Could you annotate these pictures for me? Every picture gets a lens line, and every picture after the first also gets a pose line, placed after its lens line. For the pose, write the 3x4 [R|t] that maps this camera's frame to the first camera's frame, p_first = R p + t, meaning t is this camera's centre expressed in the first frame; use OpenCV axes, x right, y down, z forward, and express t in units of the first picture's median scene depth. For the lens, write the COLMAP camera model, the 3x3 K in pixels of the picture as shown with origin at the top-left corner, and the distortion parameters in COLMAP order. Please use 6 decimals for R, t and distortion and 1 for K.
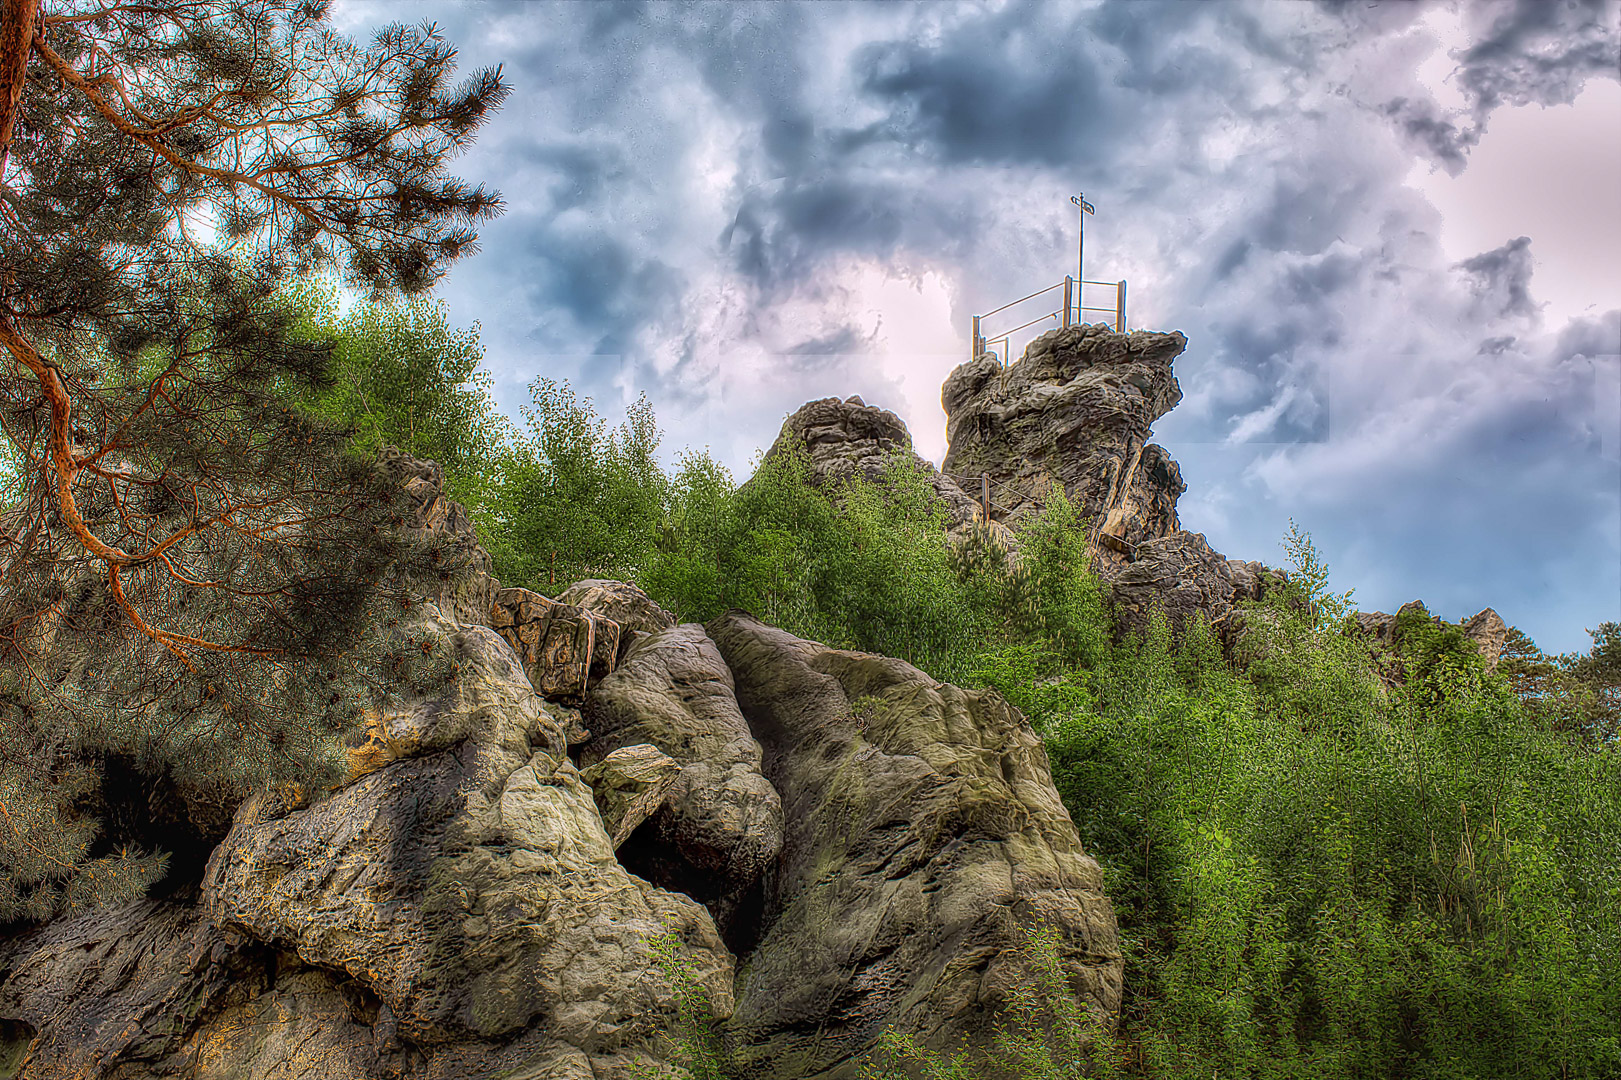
lens RADIAL K [[2445.6, 0, 811.8], [0, 2445.6, 541.3], [0, 0, 1]] dist [-0.057068, 0.000000]
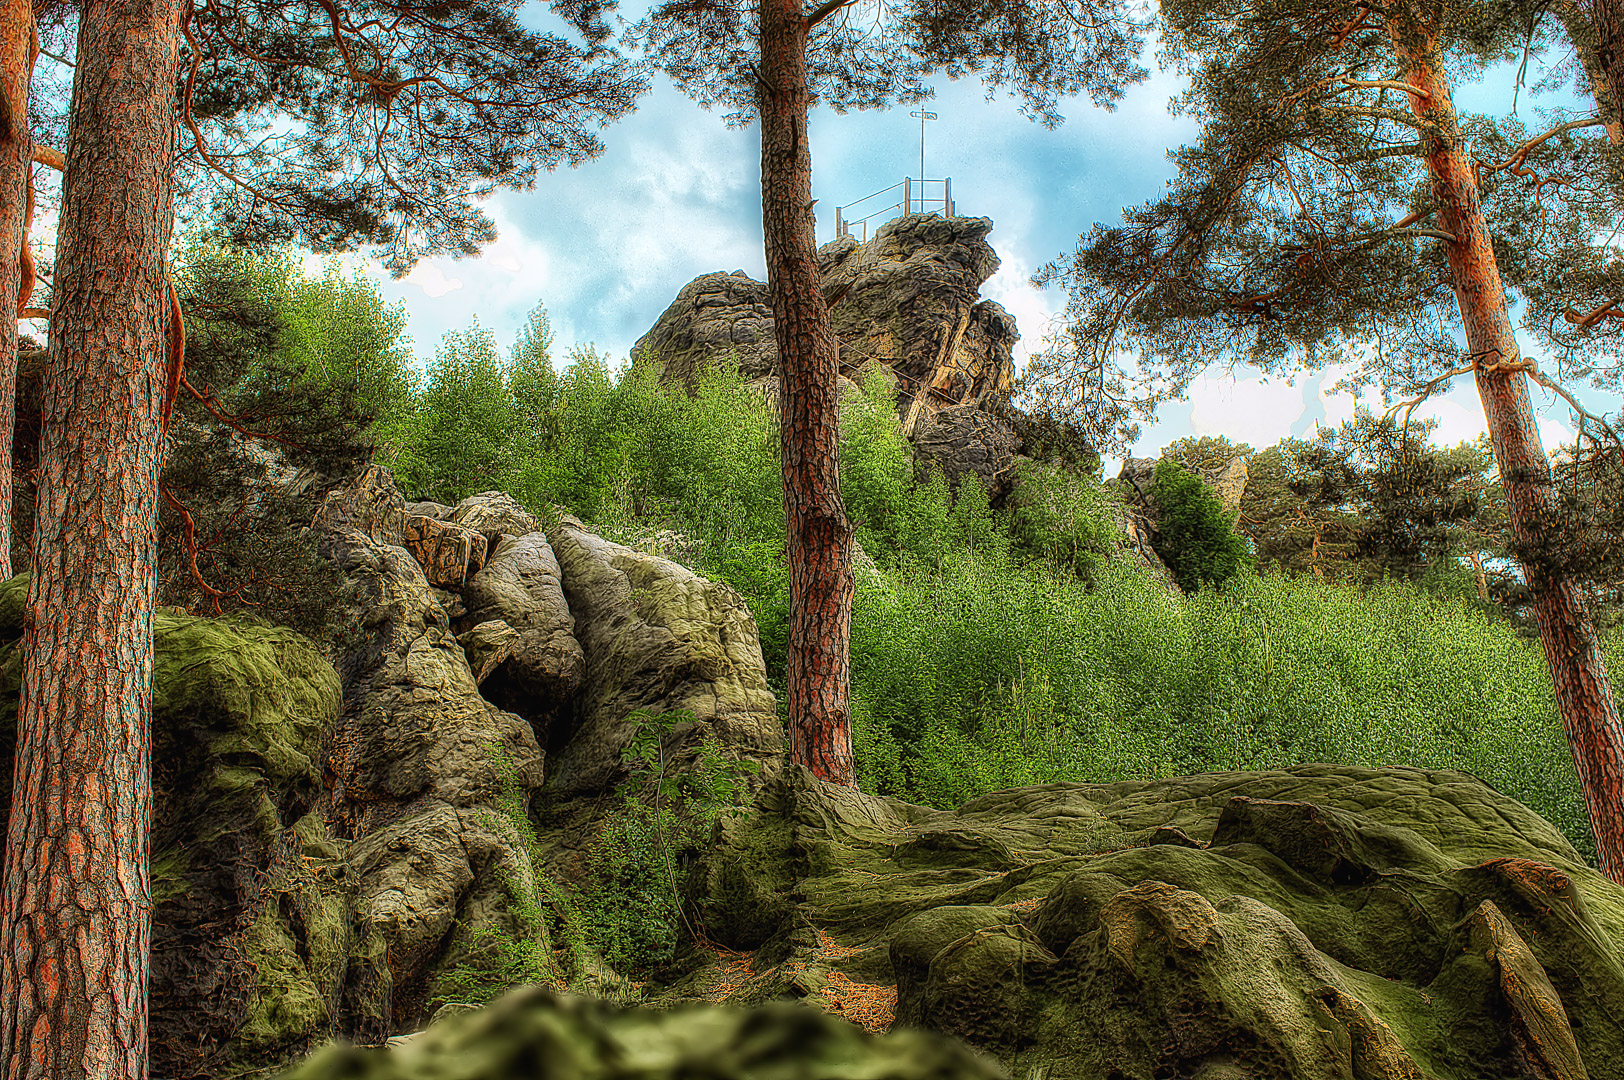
lens RADIAL K [[2450.1, 0, 810.6], [0, 2450.1, 539.2], [0, 0, 1]] dist [-0.057068, 0.000000]
pose [[0.999844, 0.010700, 0.014044, 0.118085], [-0.012051, 0.994919, 0.099955, -0.137785], [-0.012903, -0.100109, 0.994893, -0.628992]]
